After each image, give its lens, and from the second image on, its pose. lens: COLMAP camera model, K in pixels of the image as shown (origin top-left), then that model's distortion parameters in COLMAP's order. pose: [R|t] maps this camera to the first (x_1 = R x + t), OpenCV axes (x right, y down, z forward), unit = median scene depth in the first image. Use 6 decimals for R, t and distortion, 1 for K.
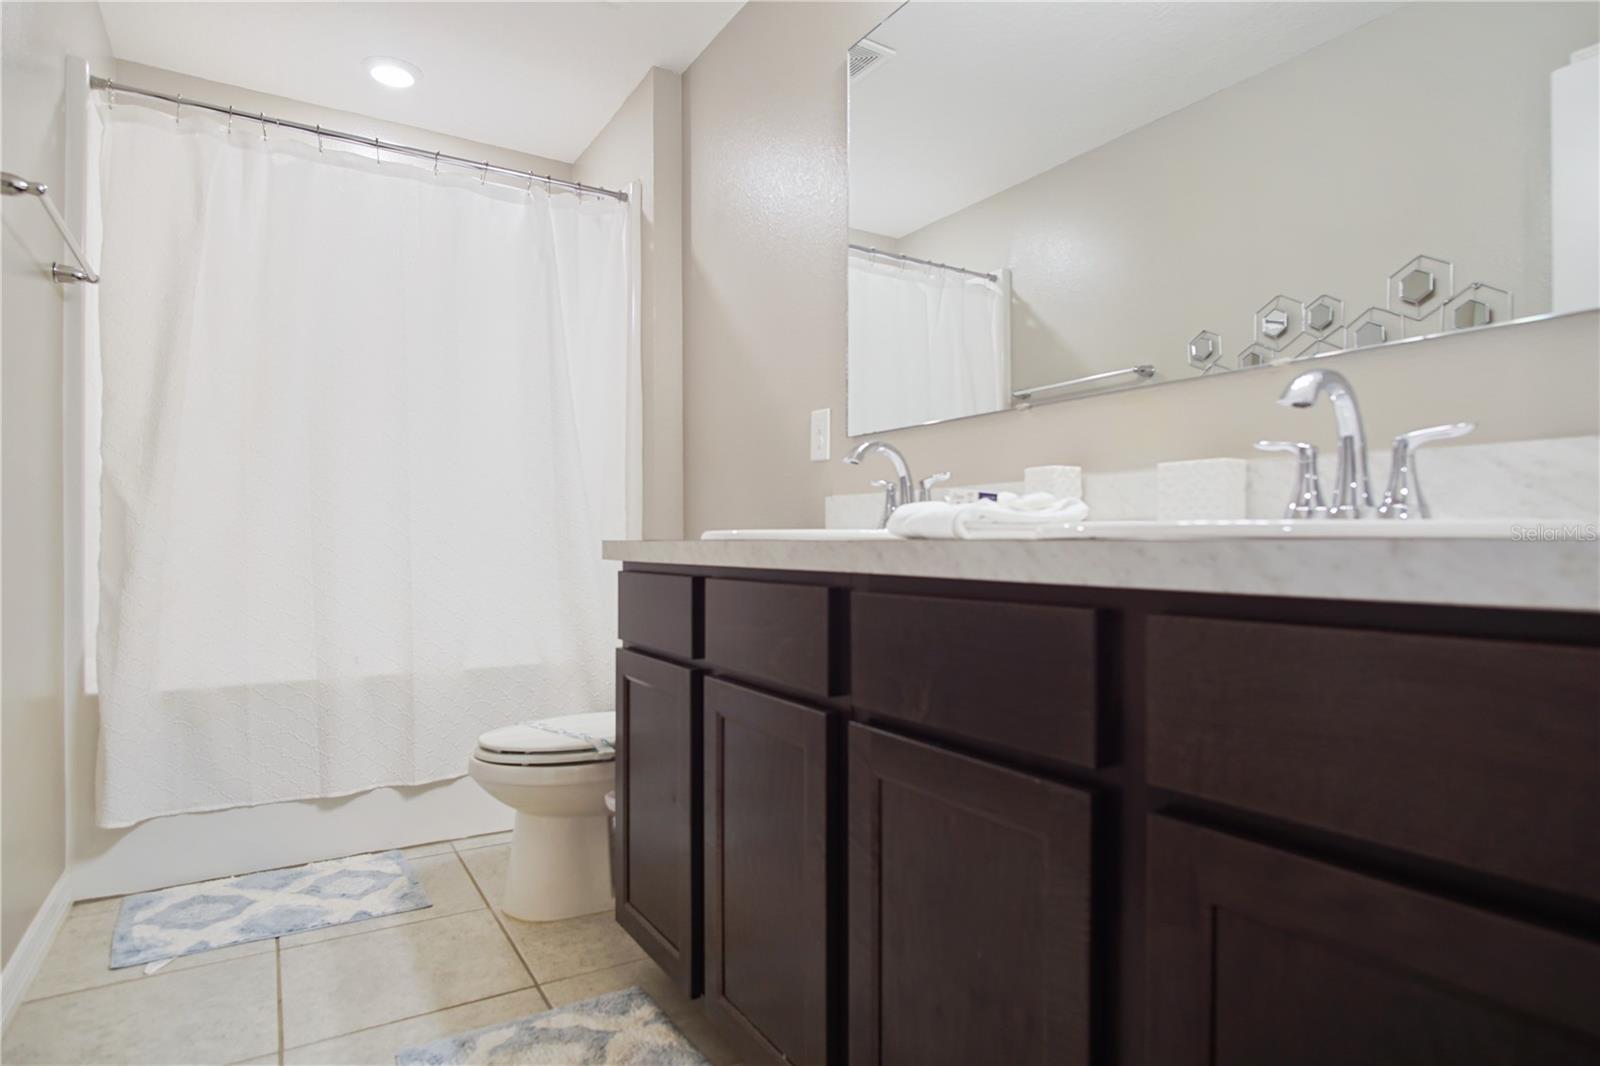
lens RADIAL K [[854.7, 0, 800.8], [0, 854.7, 543.3], [0, 0, 1]] dist [-0.021452, 0.009494]
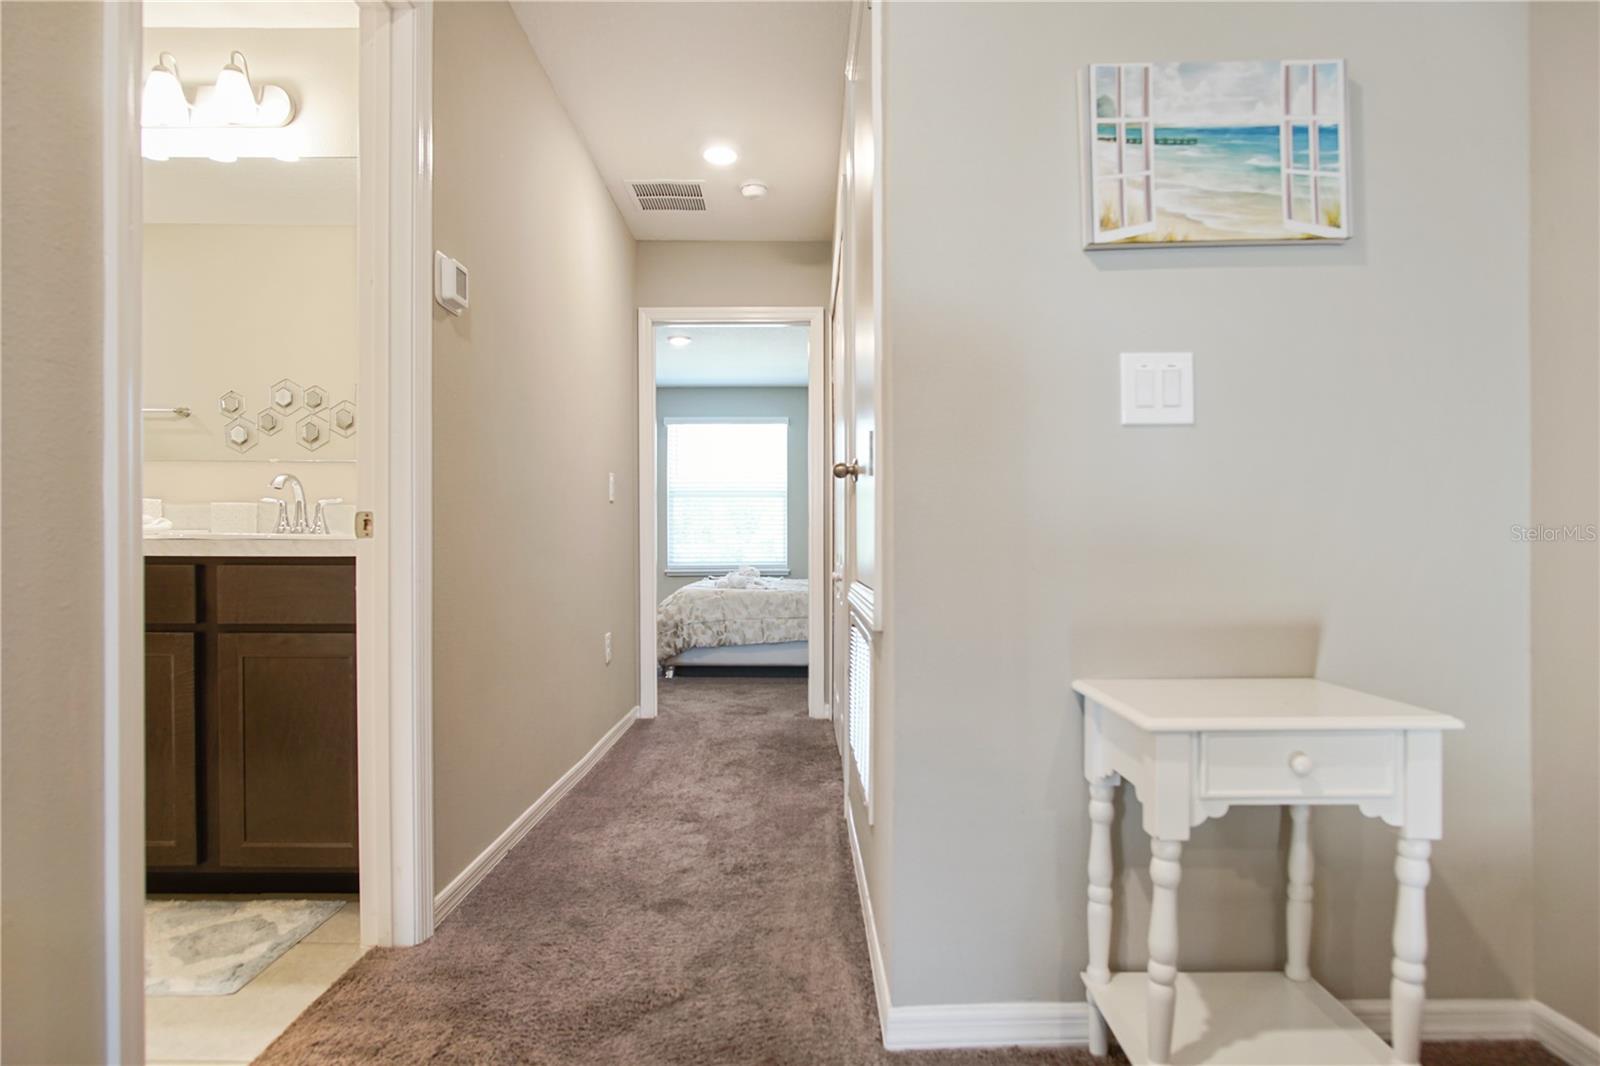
lens RADIAL K [[854.7, 0, 801.9], [0, 854.7, 570.4], [0, 0, 1]] dist [-0.021452, 0.009494]
pose [[0.507225, -0.015485, 0.861674, -0.767189], [-0.007285, 0.999726, 0.022254, 0.015548], [-0.861783, -0.017565, 0.506974, -1.559812]]
